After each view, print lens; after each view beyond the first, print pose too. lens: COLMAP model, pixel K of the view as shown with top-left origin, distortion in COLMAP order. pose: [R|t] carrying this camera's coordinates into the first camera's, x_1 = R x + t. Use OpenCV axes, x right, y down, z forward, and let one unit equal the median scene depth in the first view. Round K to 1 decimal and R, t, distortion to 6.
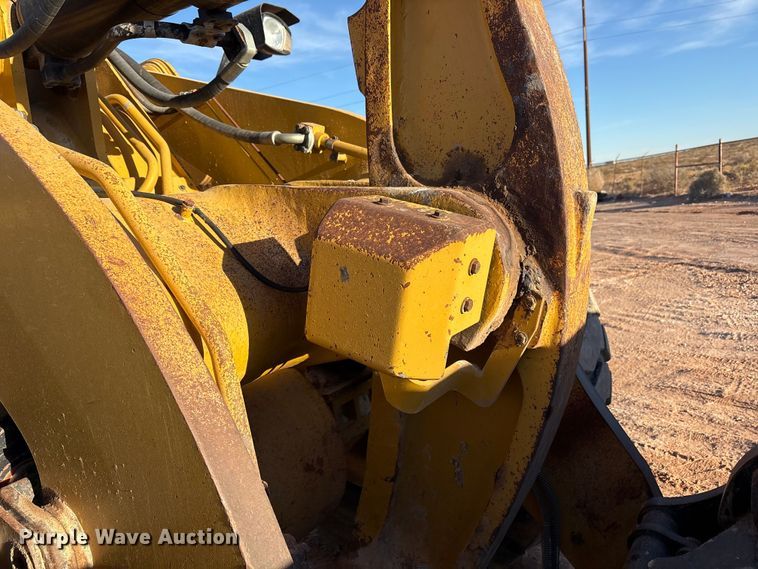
lens RADIAL K [[571.1, 0, 379.0], [0, 571.1, 284.5], [0, 0, 1]] dist [0.052899, -0.067226]
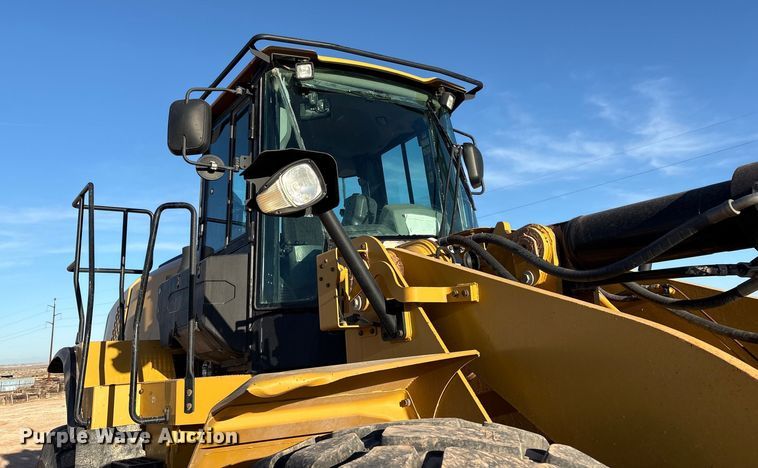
lens RADIAL K [[619.4, 0, 351.4], [0, 619.4, 155.3], [0, 0, 1]] dist [0.060258, -0.002316]
pose [[0.917598, -0.058180, -0.393229, -0.756252], [-0.105927, 0.917674, -0.382954, -0.052076], [0.383137, 0.393051, 0.835893, -0.807740]]
